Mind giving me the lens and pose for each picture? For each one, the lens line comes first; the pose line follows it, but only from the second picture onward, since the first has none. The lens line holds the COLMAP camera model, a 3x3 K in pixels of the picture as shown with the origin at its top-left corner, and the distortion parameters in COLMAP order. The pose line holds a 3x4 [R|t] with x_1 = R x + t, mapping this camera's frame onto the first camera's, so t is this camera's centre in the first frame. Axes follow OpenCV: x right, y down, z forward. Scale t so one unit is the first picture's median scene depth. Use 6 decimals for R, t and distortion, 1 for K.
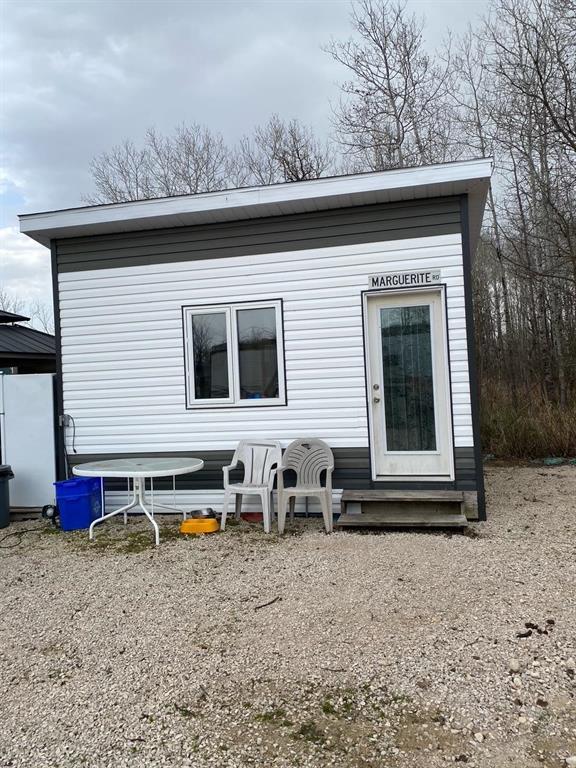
lens RADIAL K [[582.0, 0, 291.5], [0, 582.0, 383.1], [0, 0, 1]] dist [0.065997, -0.066618]
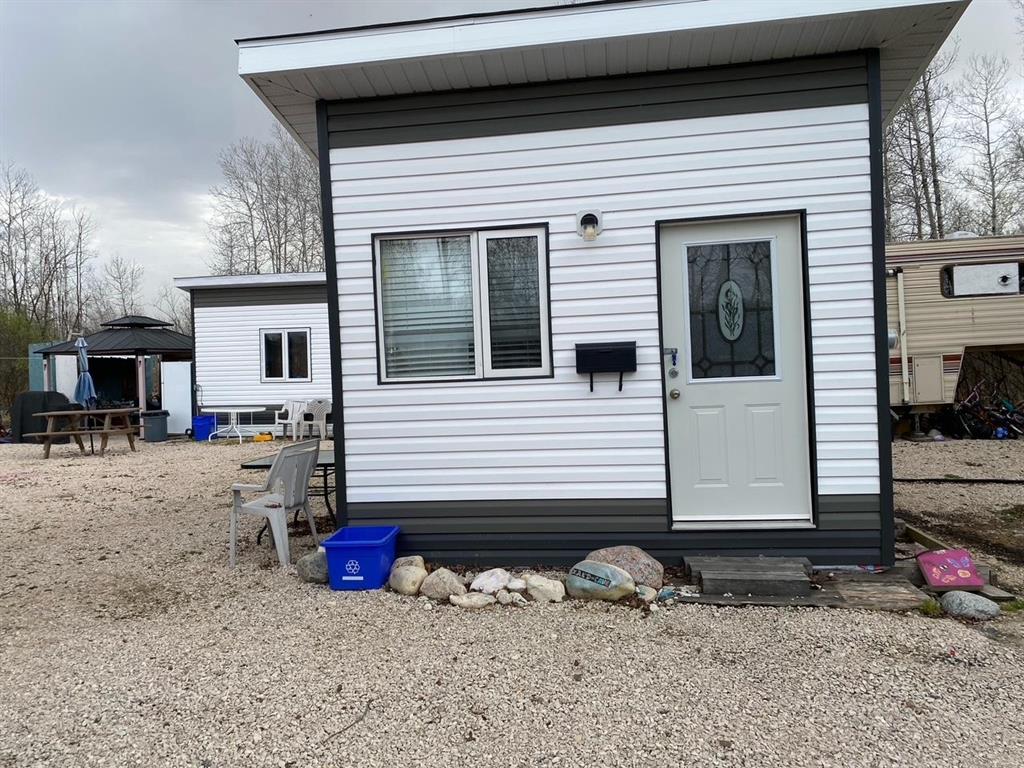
lens RADIAL K [[776.1, 0, 507.4], [0, 776.1, 384.6], [0, 0, 1]] dist [0.065997, -0.066618]
pose [[0.999394, 0.025155, 0.024077, 0.574335], [-0.025711, 0.999403, 0.023058, -0.029742], [-0.023483, -0.023664, 0.999444, -1.604005]]
